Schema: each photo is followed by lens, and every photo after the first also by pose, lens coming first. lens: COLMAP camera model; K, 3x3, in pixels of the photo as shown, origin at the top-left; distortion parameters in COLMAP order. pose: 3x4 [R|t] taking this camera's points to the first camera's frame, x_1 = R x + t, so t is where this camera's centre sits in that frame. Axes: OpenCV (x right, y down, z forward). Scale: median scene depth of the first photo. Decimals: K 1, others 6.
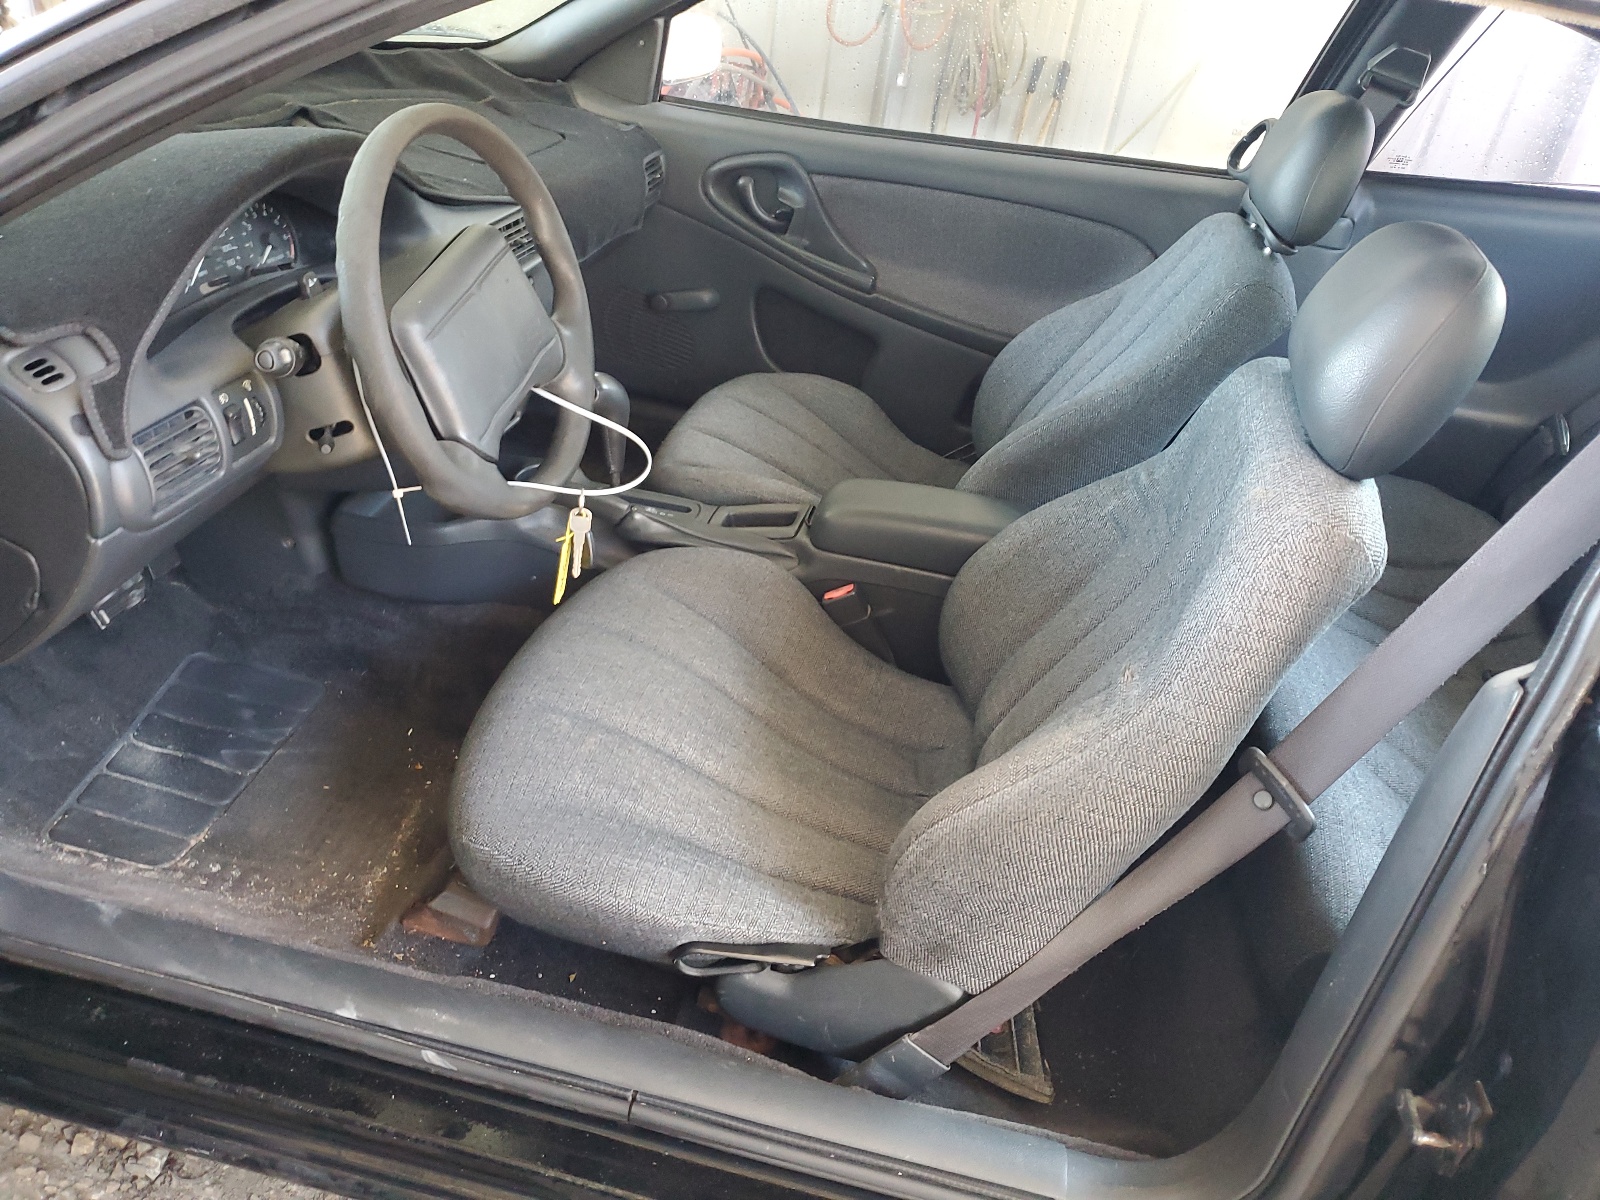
lens RADIAL K [[1207.6, 0, 800.0], [0, 1207.6, 600.0], [0, 0, 1]] dist [0.007288, 0.002441]
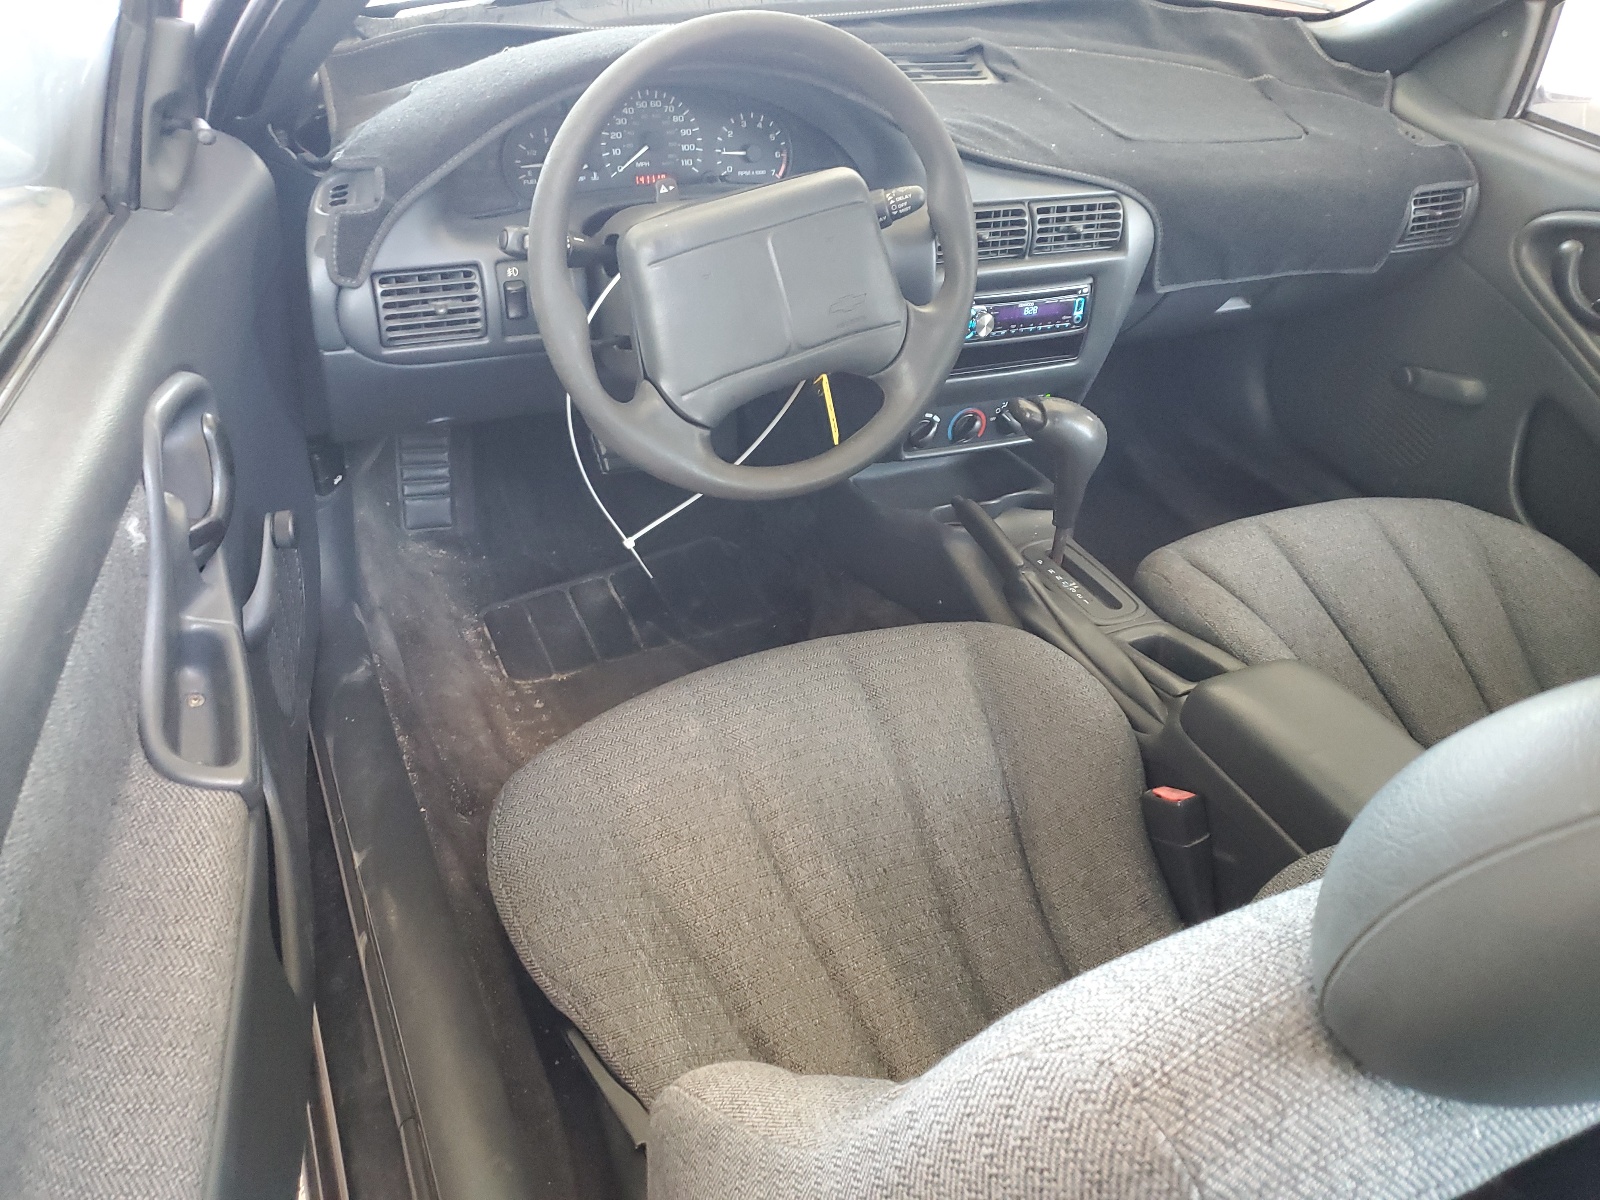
lens RADIAL K [[1207.6, 0, 800.0], [0, 1207.6, 600.0], [0, 0, 1]] dist [0.007288, 0.002441]
pose [[0.626121, 0.420009, -0.656936, 0.264364], [-0.420478, 0.891395, 0.169155, -0.114314], [0.656636, 0.170316, 0.734726, 0.272972]]
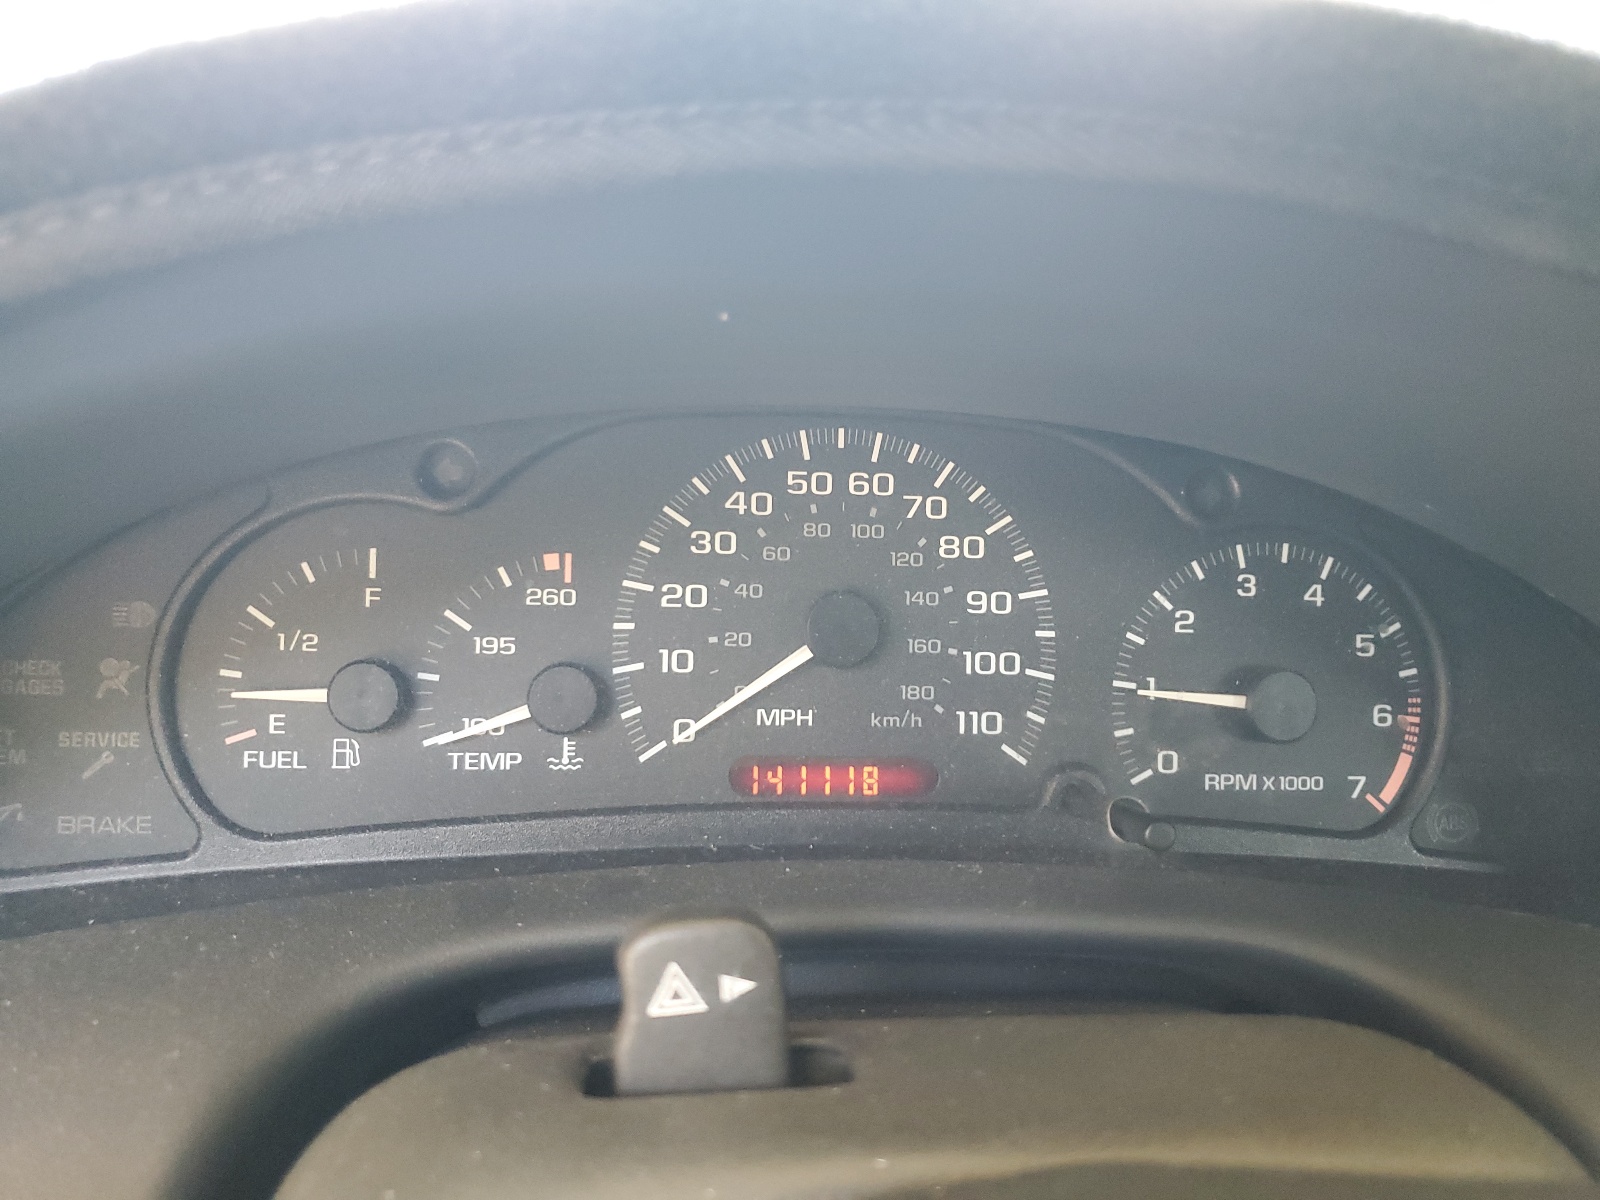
lens RADIAL K [[1207.6, 0, 800.0], [0, 1207.6, 600.0], [0, 0, 1]] dist [0.007288, 0.002441]
pose [[0.341497, 0.189012, -0.920681, -0.188993], [-0.506484, 0.862181, -0.010862, -0.191770], [0.791741, 0.470020, 0.390164, 0.599466]]
